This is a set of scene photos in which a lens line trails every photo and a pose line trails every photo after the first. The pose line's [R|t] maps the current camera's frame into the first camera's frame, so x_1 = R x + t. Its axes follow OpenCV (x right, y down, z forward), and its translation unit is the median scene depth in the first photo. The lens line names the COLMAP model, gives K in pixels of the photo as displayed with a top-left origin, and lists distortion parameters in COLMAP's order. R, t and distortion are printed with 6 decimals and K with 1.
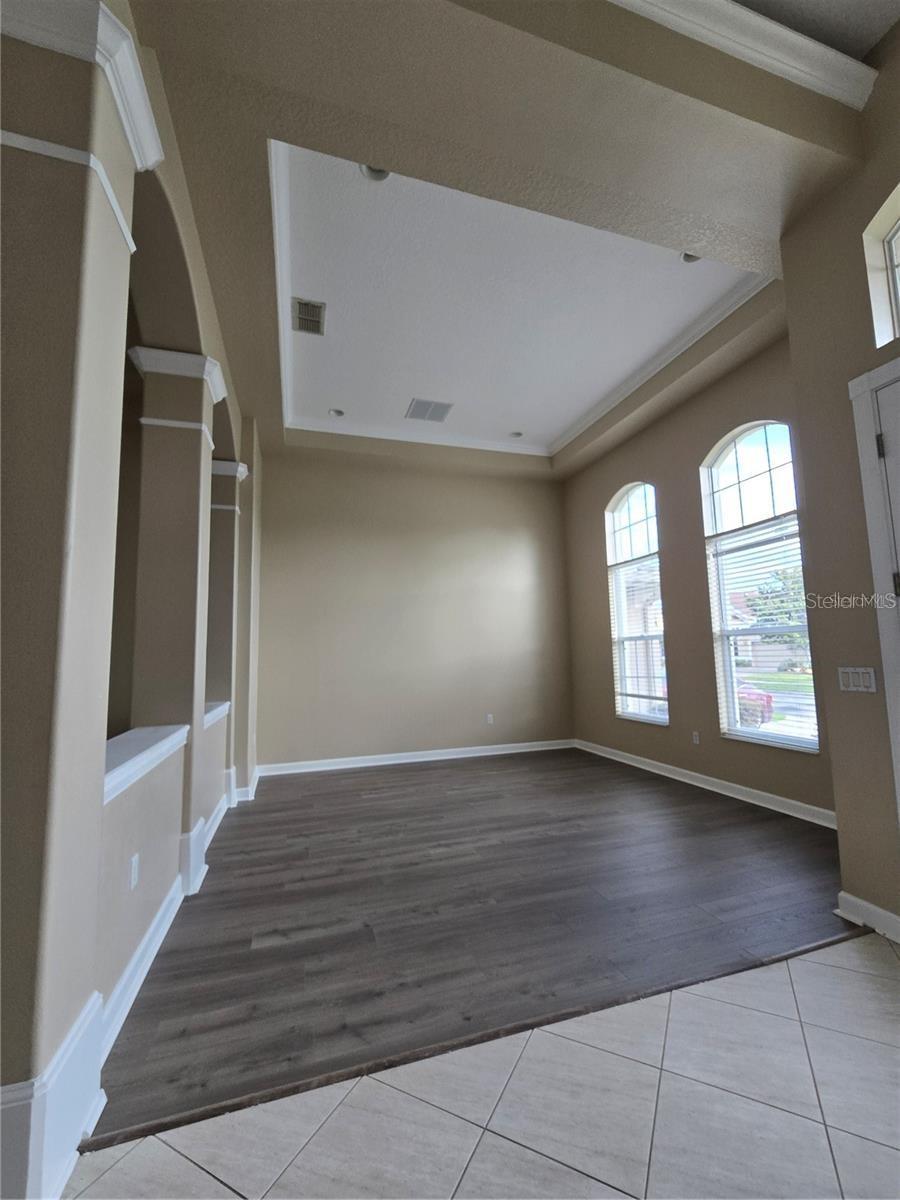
lens RADIAL K [[498.1, 0, 451.9], [0, 498.1, 606.5], [0, 0, 1]] dist [-0.003465, -0.000037]
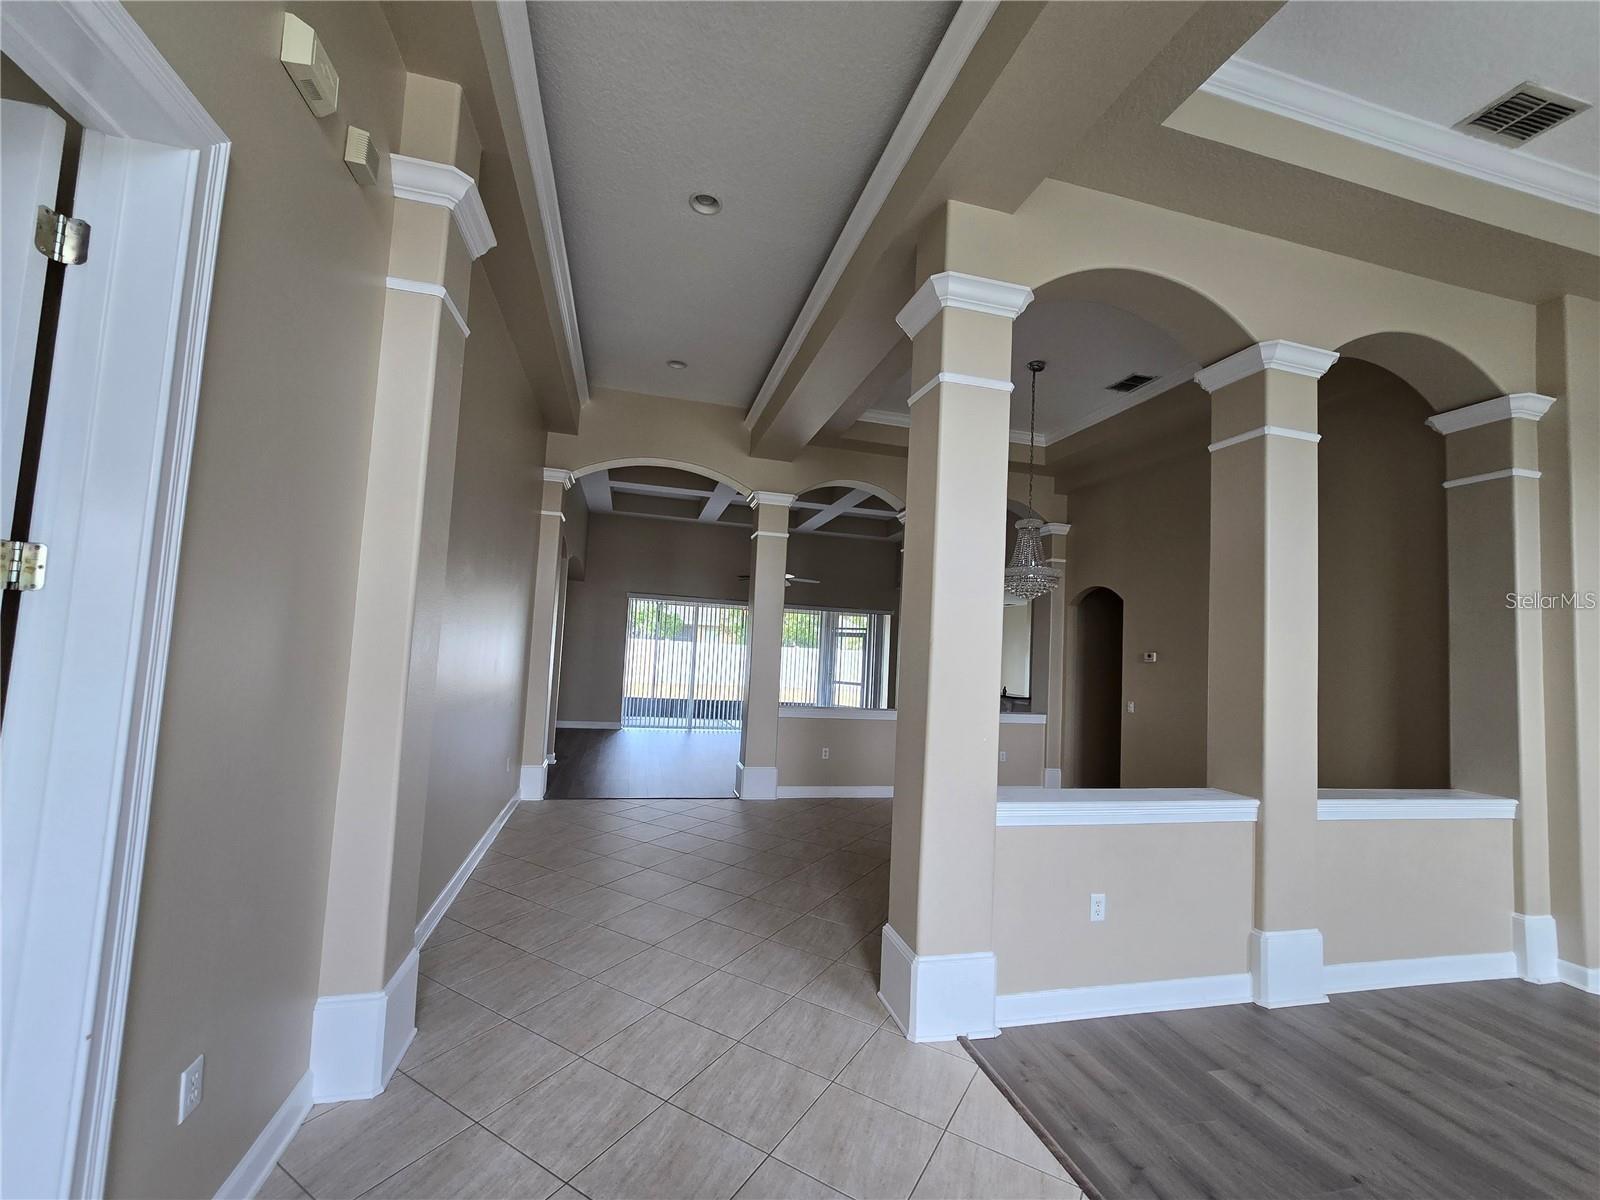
lens RADIAL K [[648.1, 0, 805.2], [0, 648.1, 605.3], [0, 0, 1]] dist [-0.001293, 0.000193]
pose [[-0.040748, -0.048355, -0.997999, 0.623035], [0.047935, 0.997584, -0.050292, -0.070100], [0.998019, -0.049888, -0.038331, 0.318766]]
